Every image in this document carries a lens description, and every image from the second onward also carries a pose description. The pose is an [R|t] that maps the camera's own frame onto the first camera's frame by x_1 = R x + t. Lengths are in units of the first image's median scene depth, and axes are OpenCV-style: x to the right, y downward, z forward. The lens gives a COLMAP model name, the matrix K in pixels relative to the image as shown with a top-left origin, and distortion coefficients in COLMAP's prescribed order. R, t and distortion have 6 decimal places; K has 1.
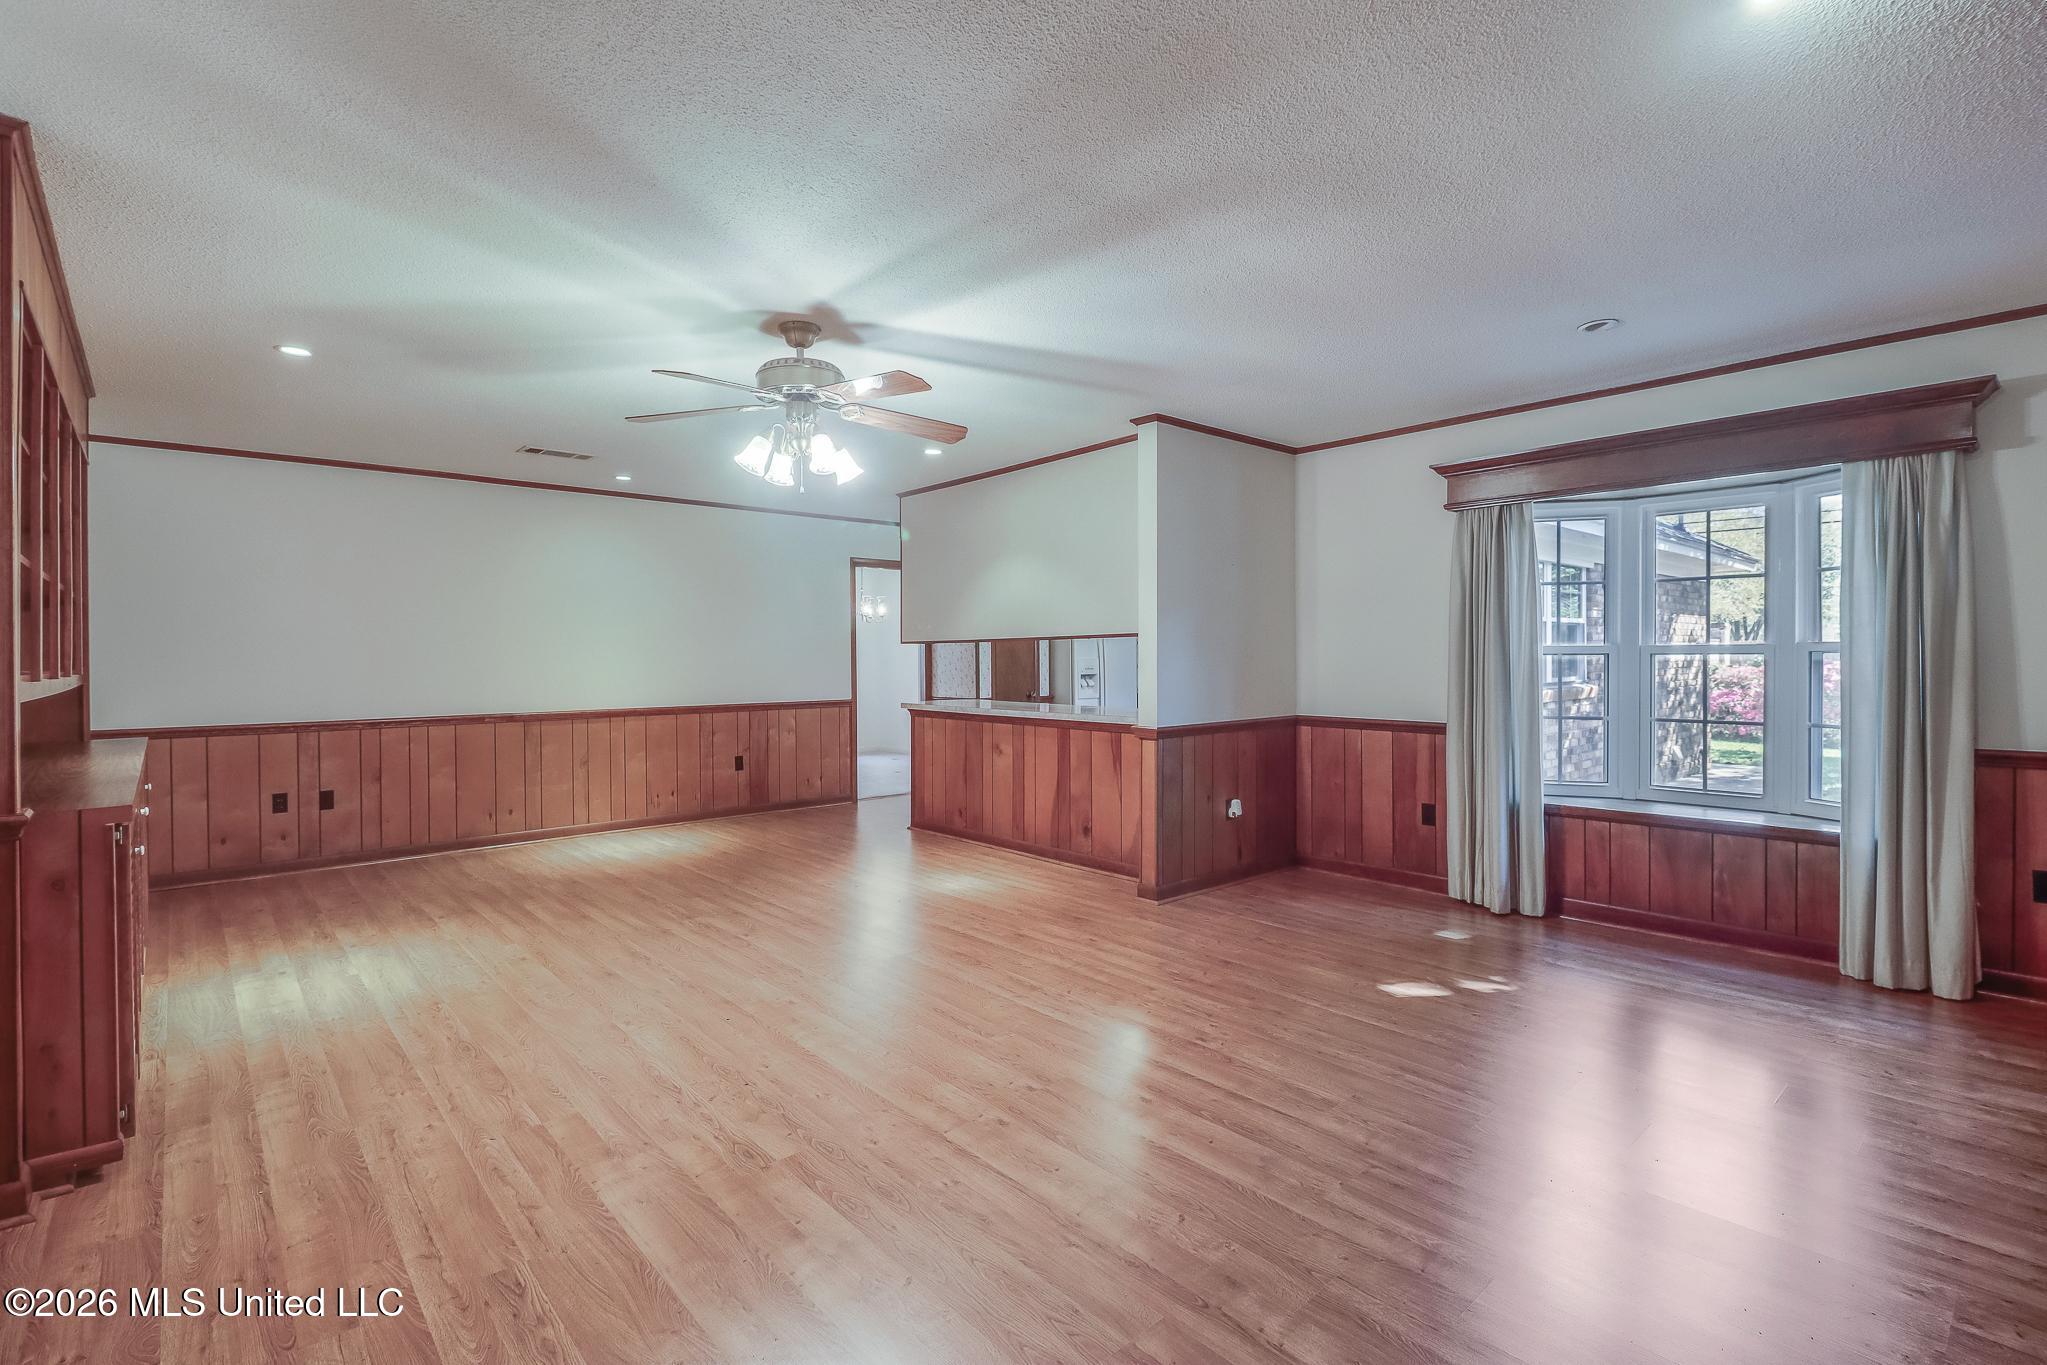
lens RADIAL K [[938.2, 0, 1016.9], [0, 938.2, 664.1], [0, 0, 1]] dist [0.013626, 0.000148]
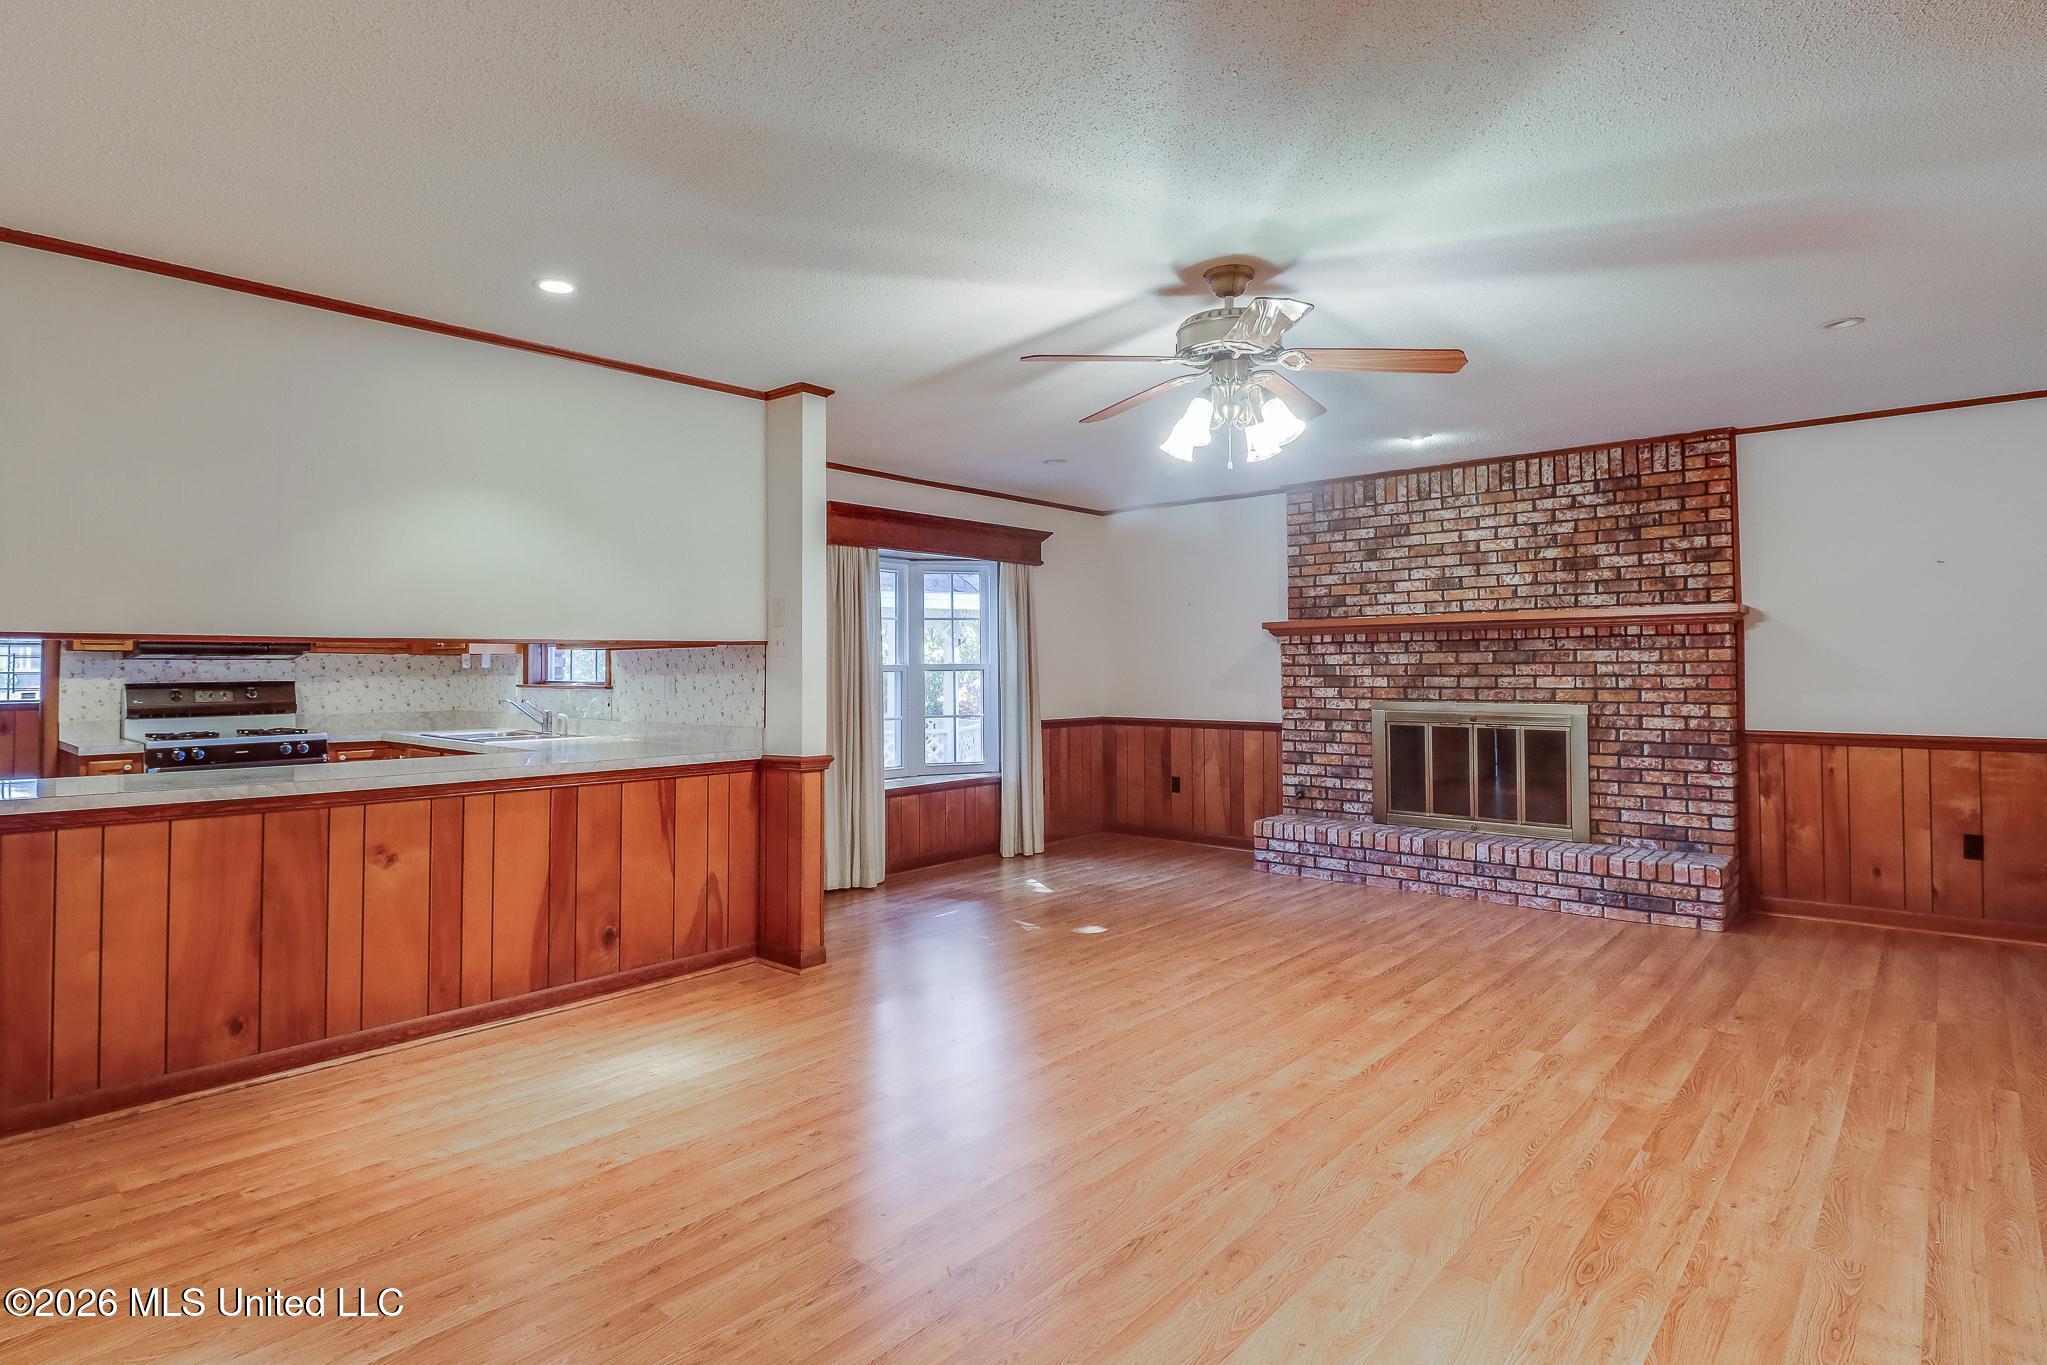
lens RADIAL K [[1067.3, 0, 986.7], [0, 1067.3, 636.5], [0, 0, 1]] dist [-0.001652, -0.002126]
pose [[-0.105948, 0.036797, 0.993691, -1.205911], [0.014560, 0.999265, -0.035451, -0.004914], [-0.994265, 0.010712, -0.106405, 1.397349]]
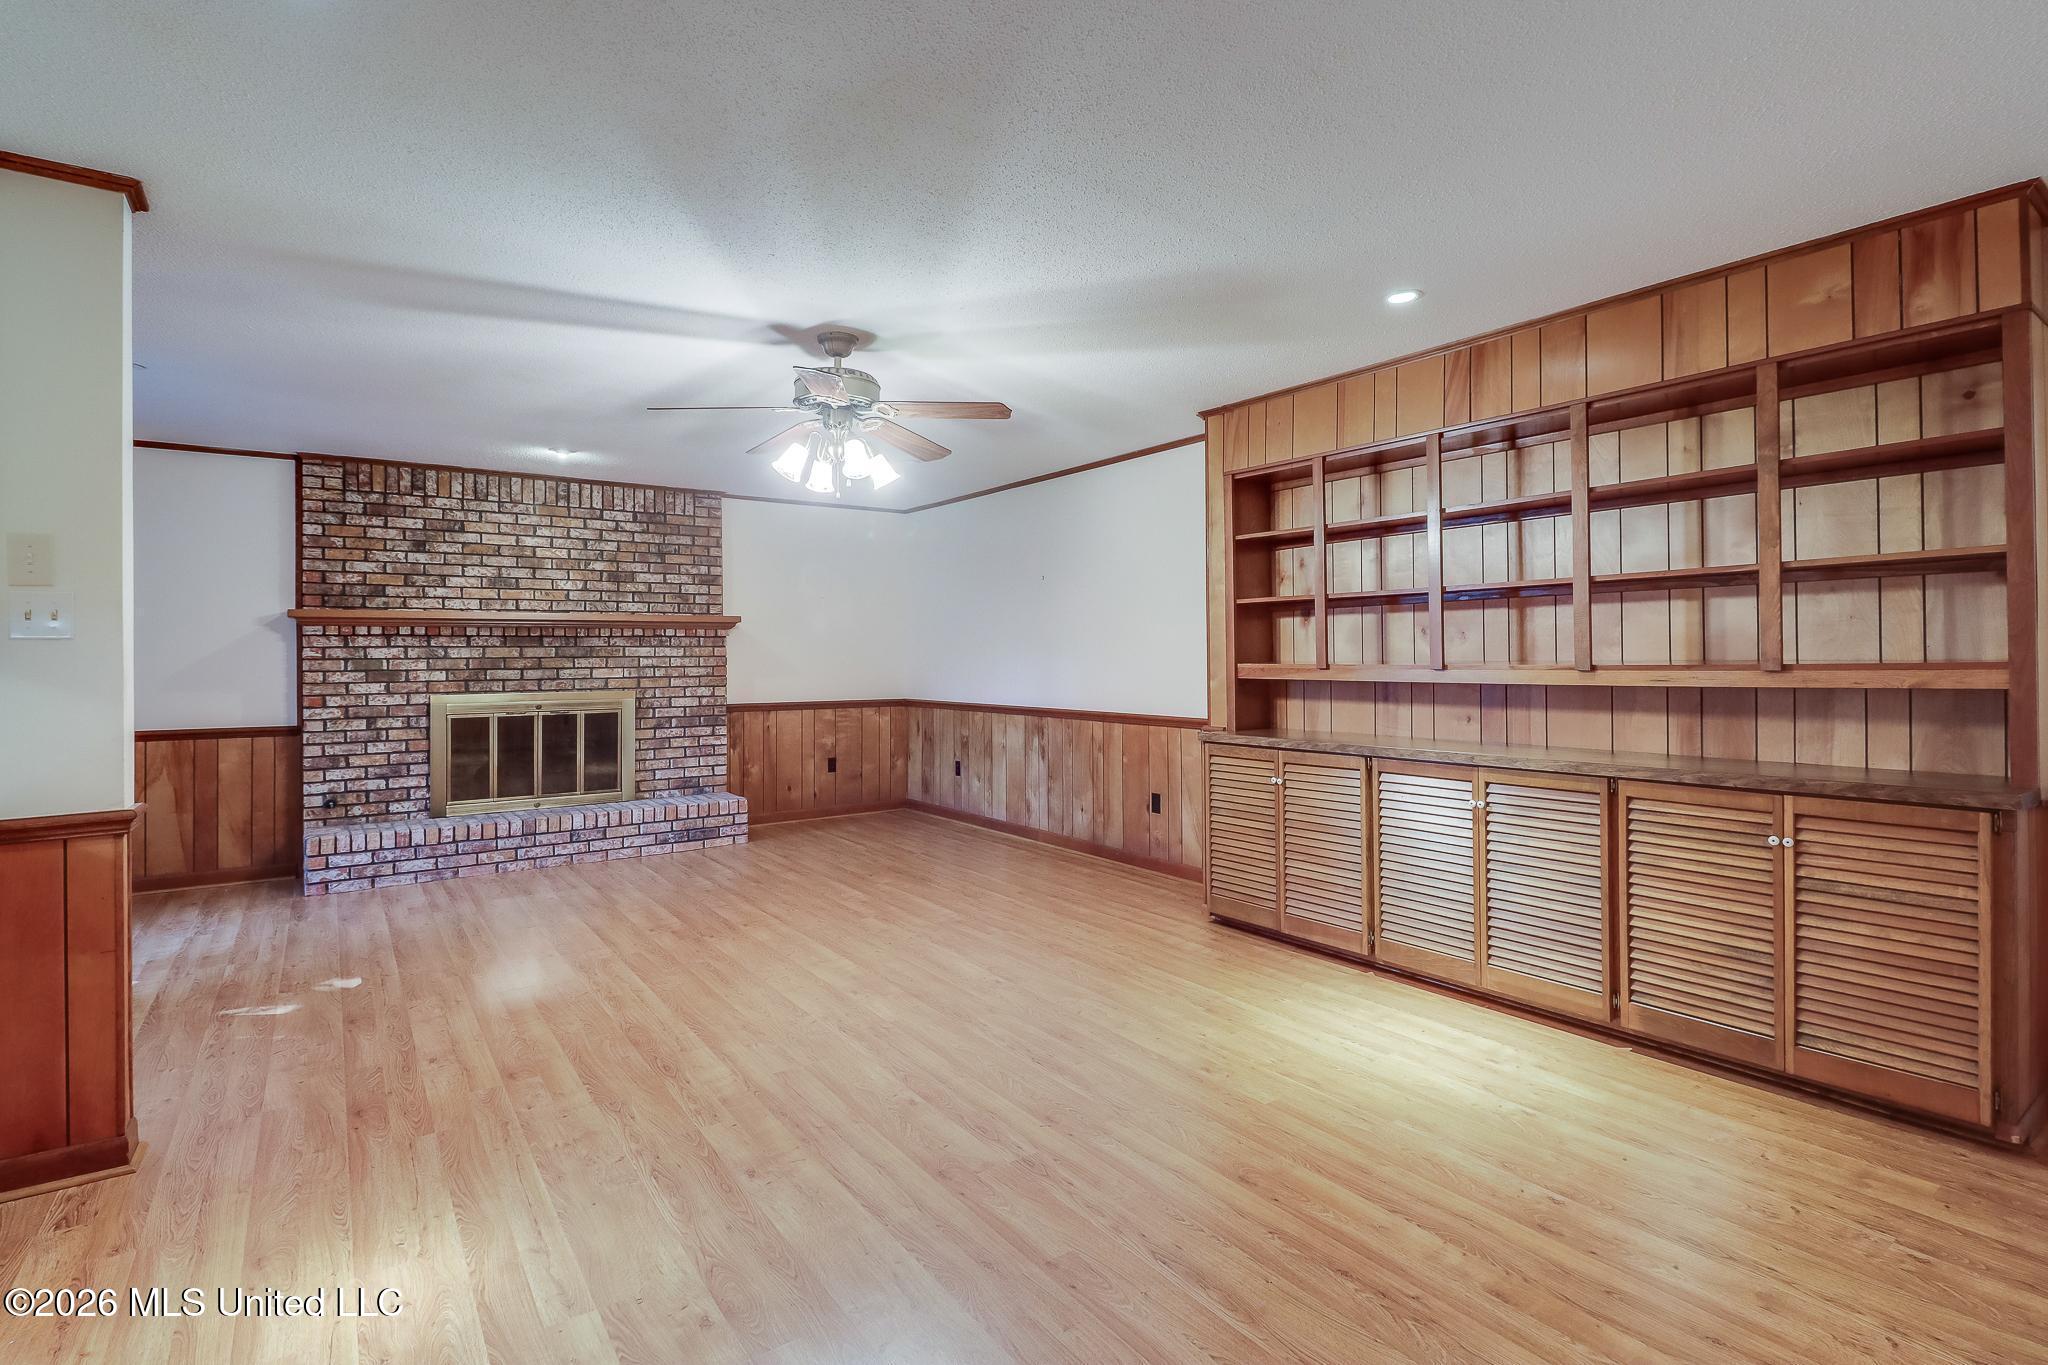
lens RADIAL K [[981.3, 0, 1028.6], [0, 981.3, 650.8], [0, 0, 1]] dist [0.003134, 0.000099]
pose [[-0.994877, 0.012443, 0.100321, -0.573344], [0.012760, 0.999915, 0.002524, -0.017284], [-0.100281, 0.003791, -0.994952, 2.169076]]
